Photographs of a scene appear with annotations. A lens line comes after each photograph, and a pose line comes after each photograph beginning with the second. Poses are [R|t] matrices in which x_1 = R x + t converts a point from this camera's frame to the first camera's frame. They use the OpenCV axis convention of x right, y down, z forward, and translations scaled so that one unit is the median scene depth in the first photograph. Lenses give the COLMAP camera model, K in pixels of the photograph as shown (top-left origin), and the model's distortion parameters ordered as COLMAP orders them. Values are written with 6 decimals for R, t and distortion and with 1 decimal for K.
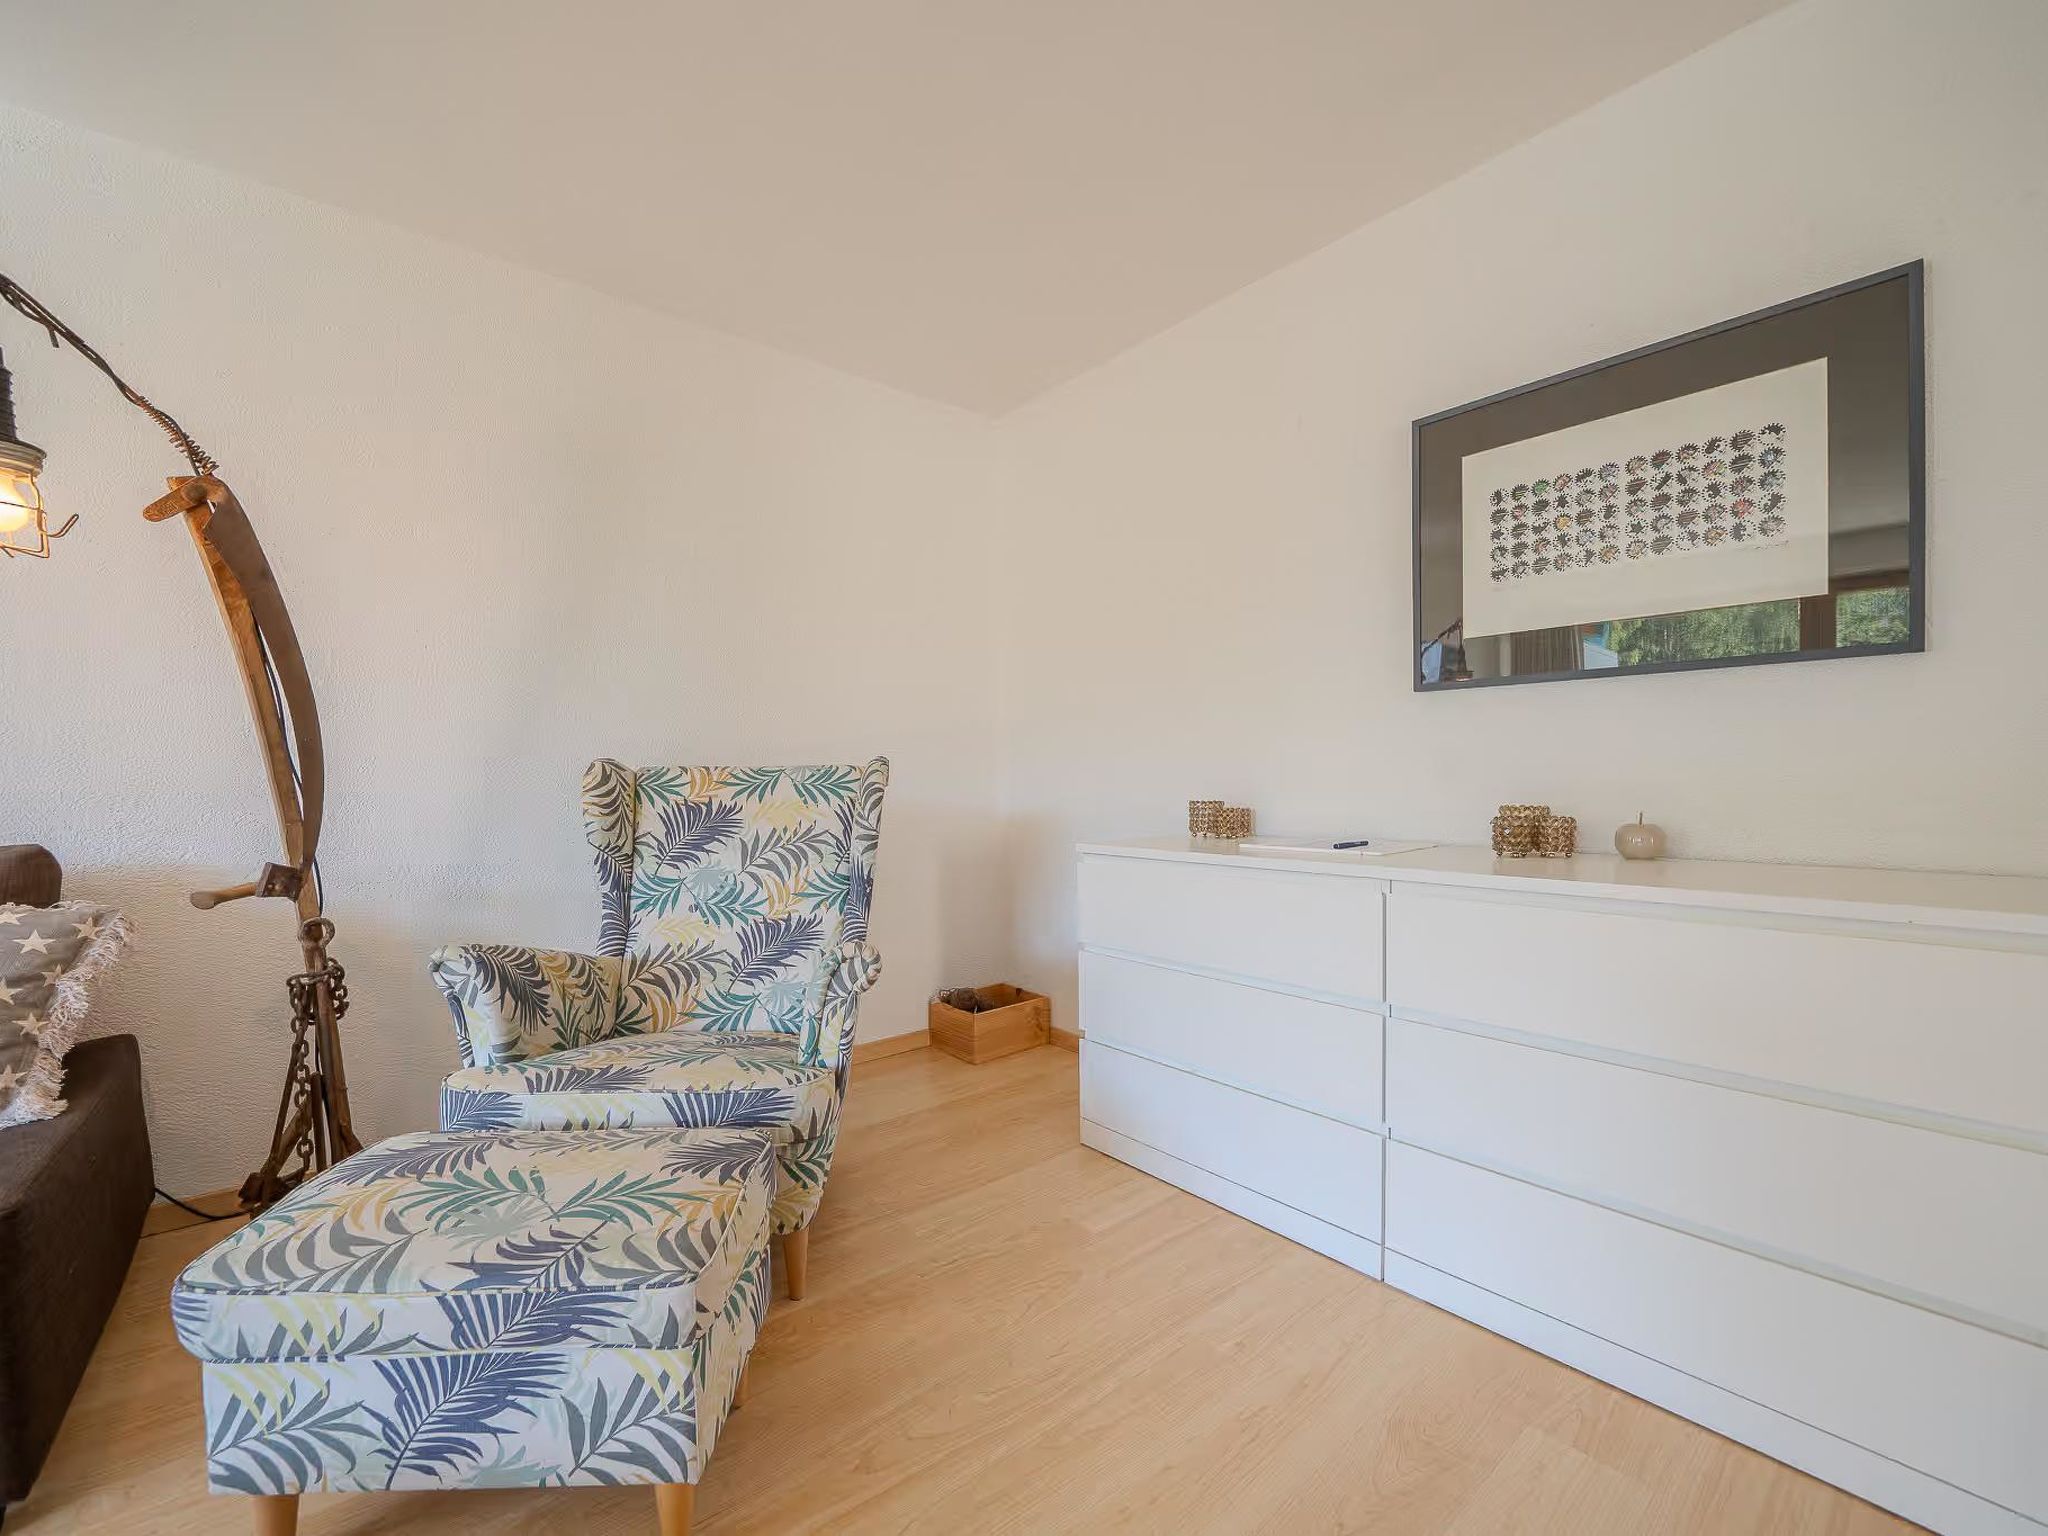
lens RADIAL K [[843.2, 0, 1023.7], [0, 843.2, 797.5], [0, 0, 1]] dist [-0.022321, -0.000075]
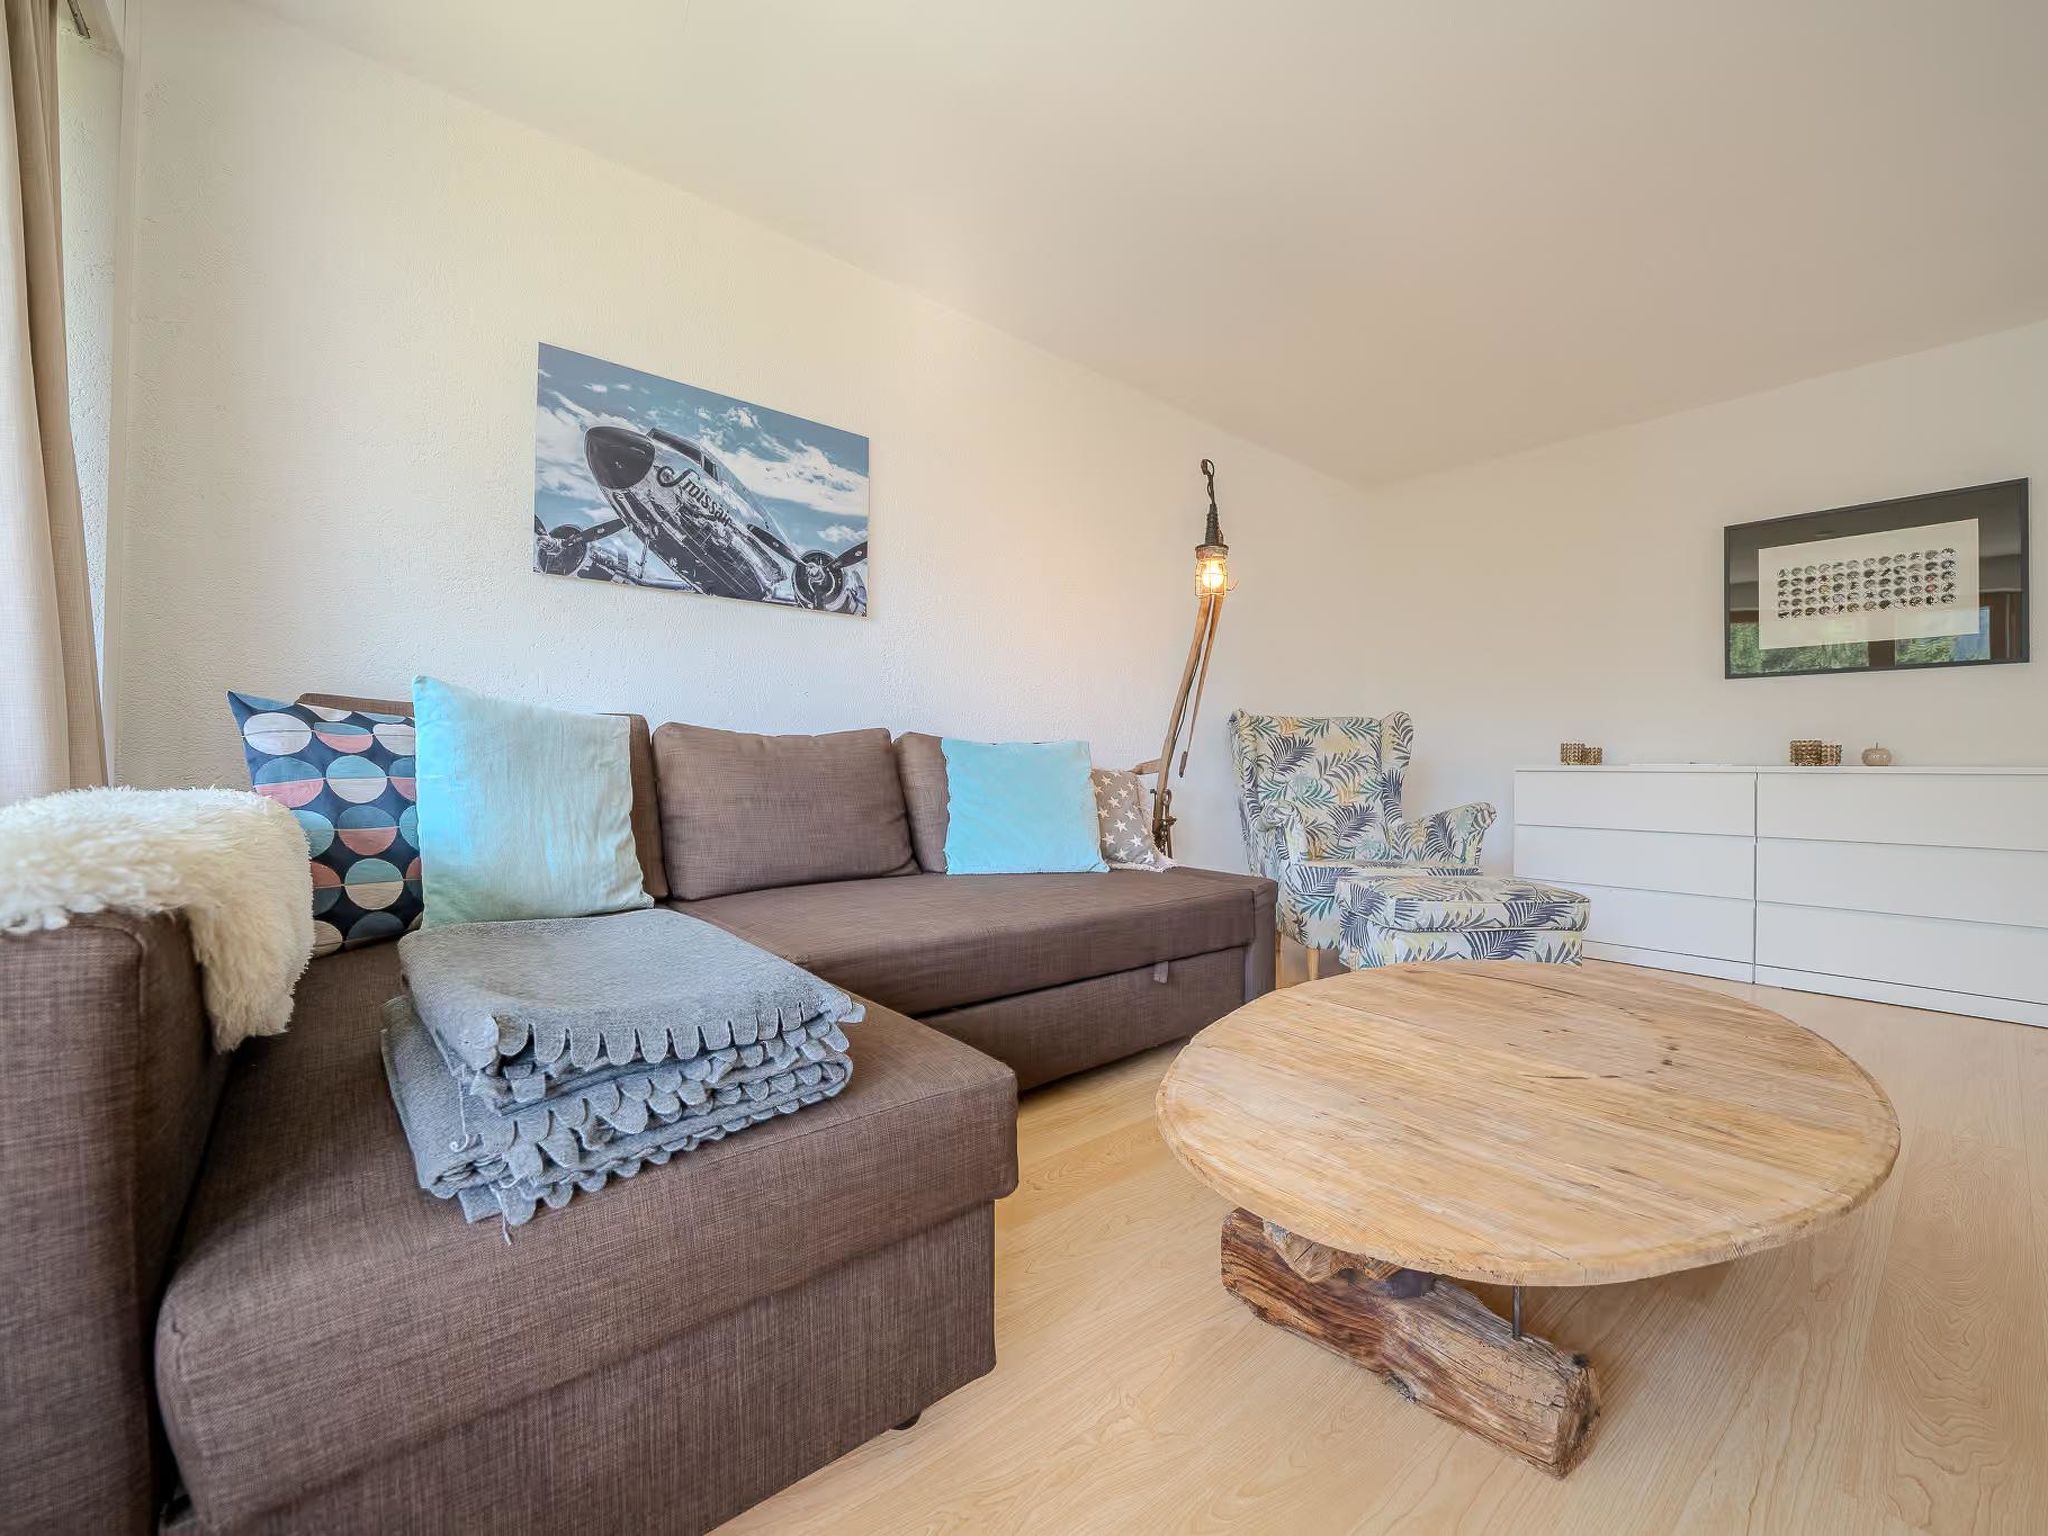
lens RADIAL K [[845.4, 0, 1030.1], [0, 845.4, 765.7], [0, 0, 1]] dist [-0.016708, -0.000200]
pose [[0.999667, 0.017073, 0.019369, -1.199419], [-0.016565, 0.999523, -0.026081, 0.148066], [-0.019805, 0.025751, 0.999472, -0.845130]]
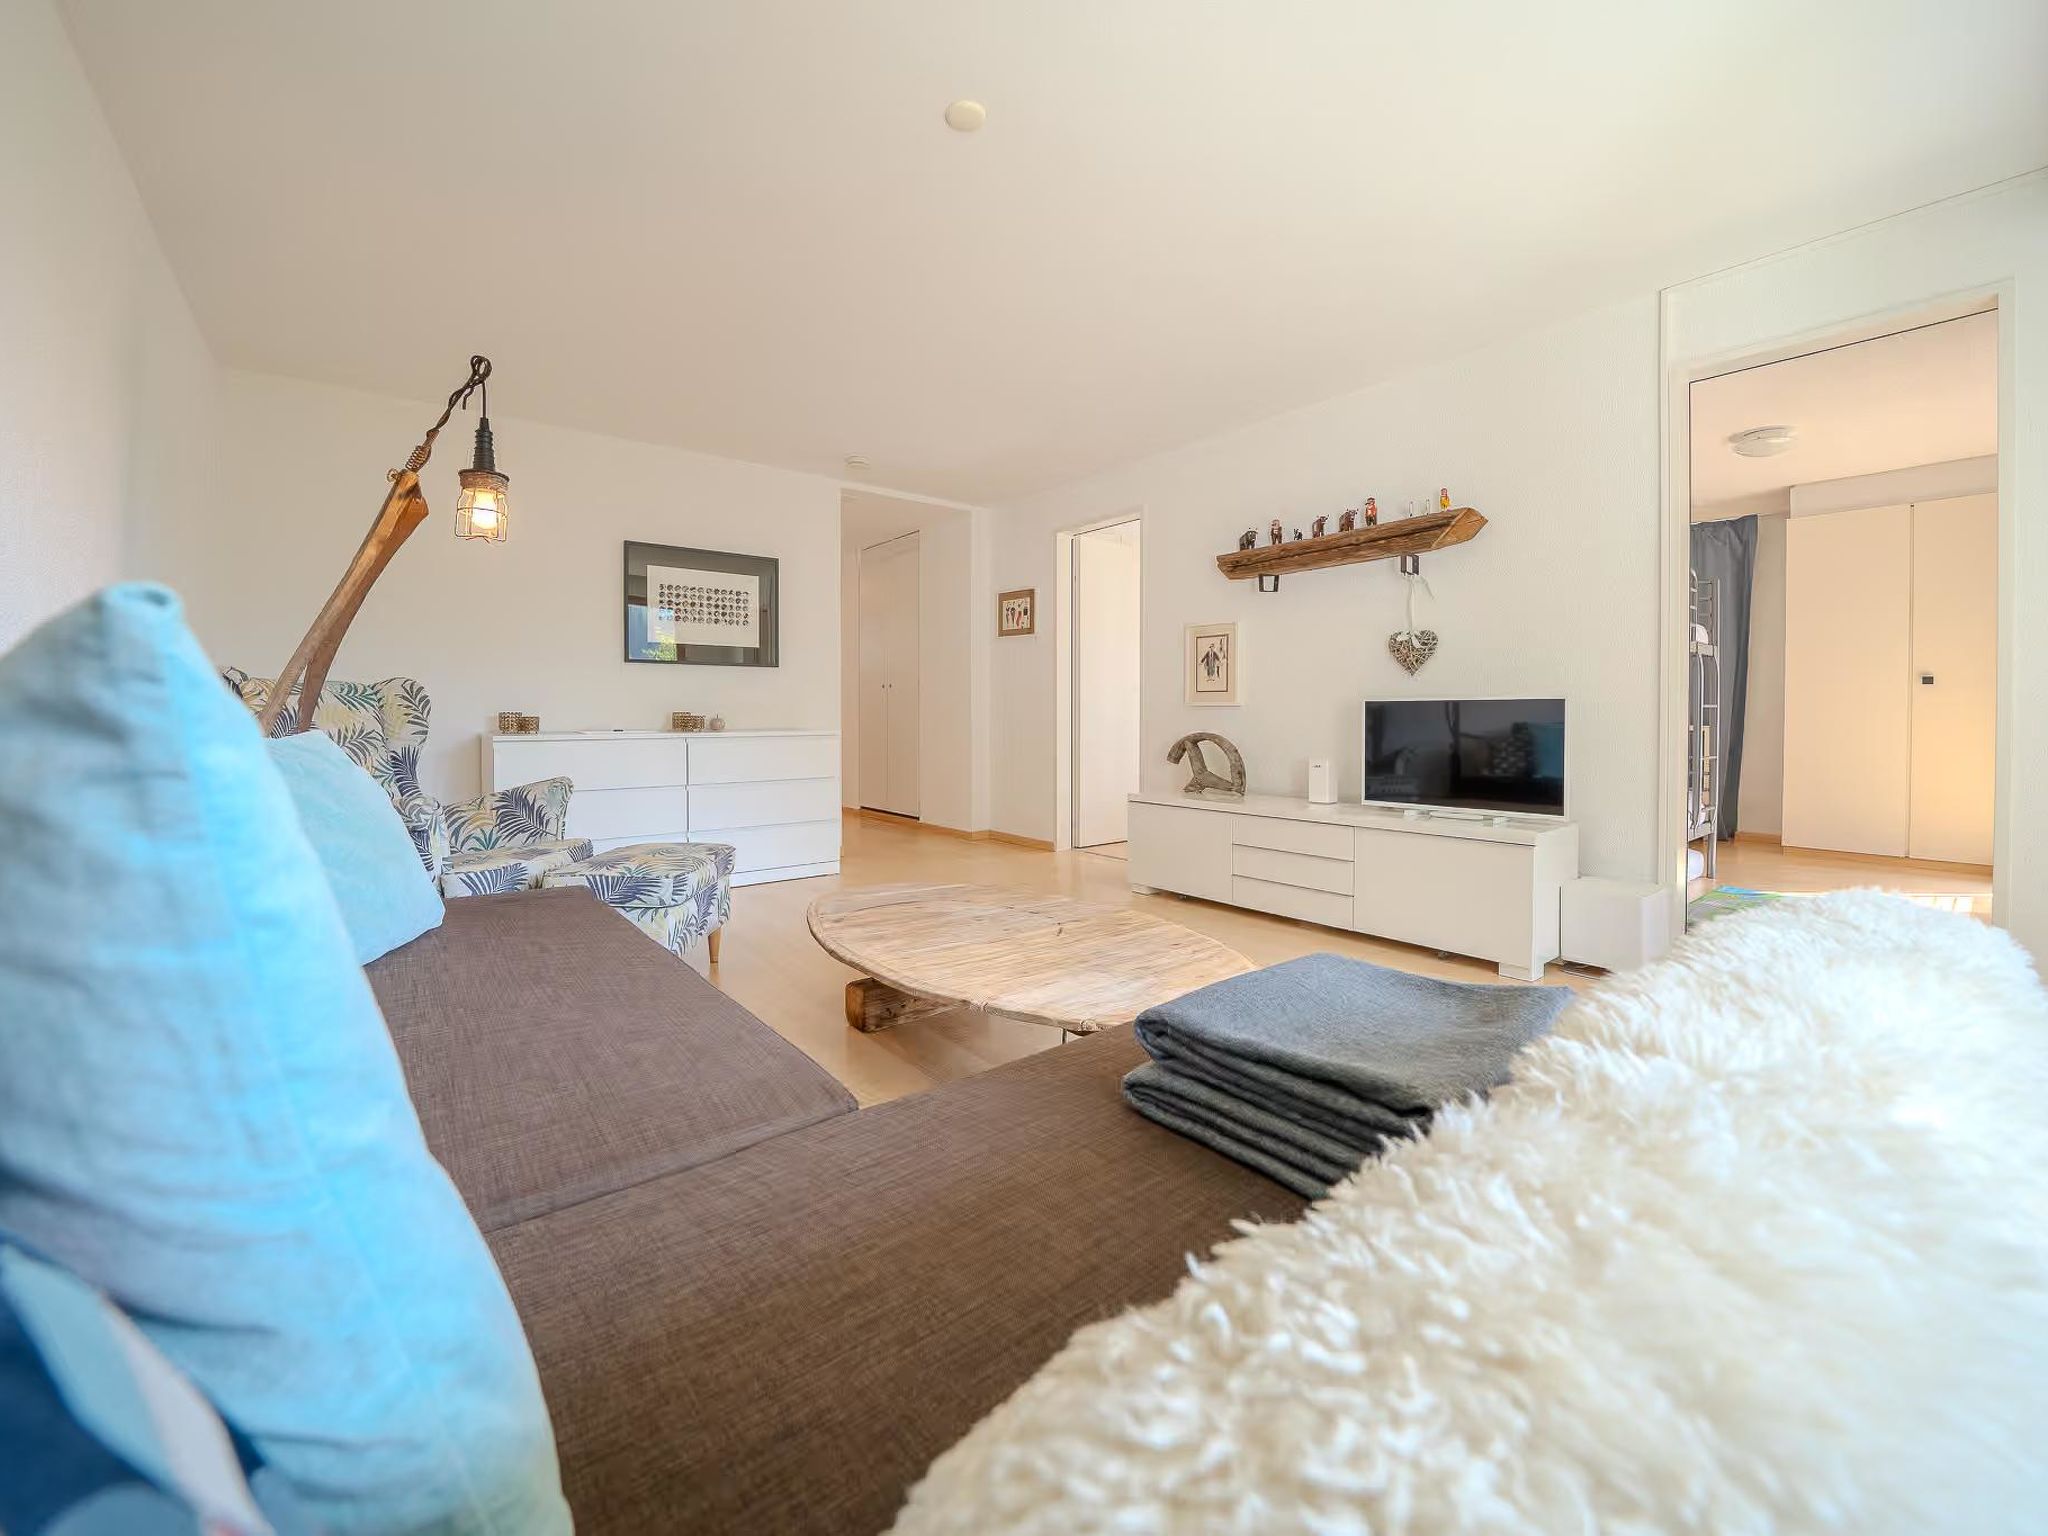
lens RADIAL K [[841.4, 0, 1022.0], [0, 841.4, 719.5], [0, 0, 1]] dist [-0.000466, -0.000016]
pose [[0.019367, 0.003237, 0.999807, -2.020768], [0.021991, 0.999751, -0.003663, 0.064804], [-0.999571, 0.022058, 0.019291, -0.097387]]
